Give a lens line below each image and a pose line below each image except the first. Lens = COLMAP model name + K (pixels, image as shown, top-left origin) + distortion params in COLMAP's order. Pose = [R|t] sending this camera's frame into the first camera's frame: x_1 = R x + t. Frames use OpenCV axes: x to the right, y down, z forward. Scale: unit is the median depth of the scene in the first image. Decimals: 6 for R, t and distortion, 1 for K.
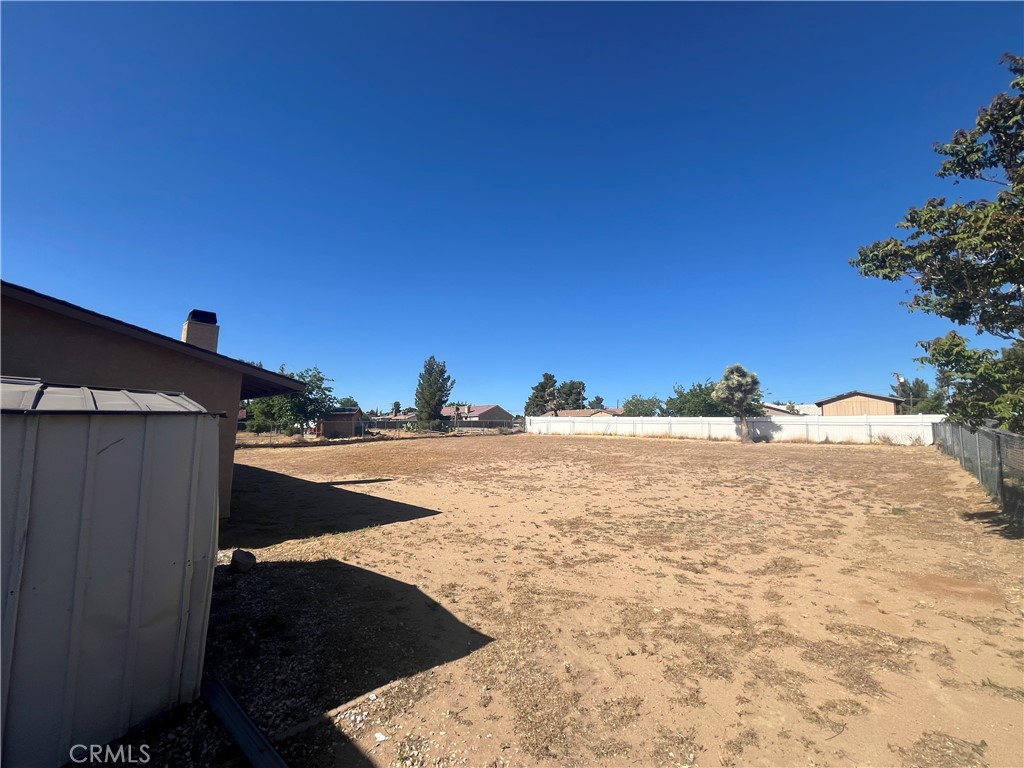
lens RADIAL K [[419.0, 0, 512.0], [0, 419.0, 384.0], [0, 0, 1]] dist [-0.001098, -0.000098]
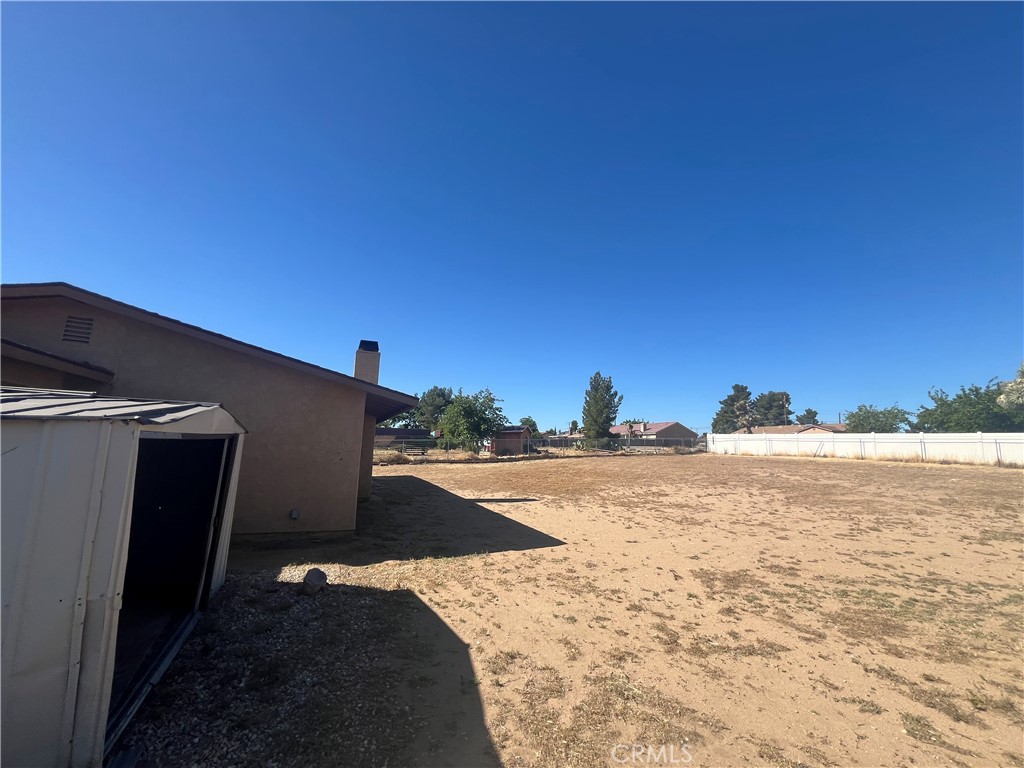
lens RADIAL K [[419.0, 0, 512.0], [0, 419.0, 384.0], [0, 0, 1]] dist [-0.001098, -0.000098]
pose [[0.912644, -0.054076, -0.405163, 0.053883], [0.036039, 0.997995, -0.052022, 0.011921], [0.407164, 0.032876, 0.912763, 0.090312]]
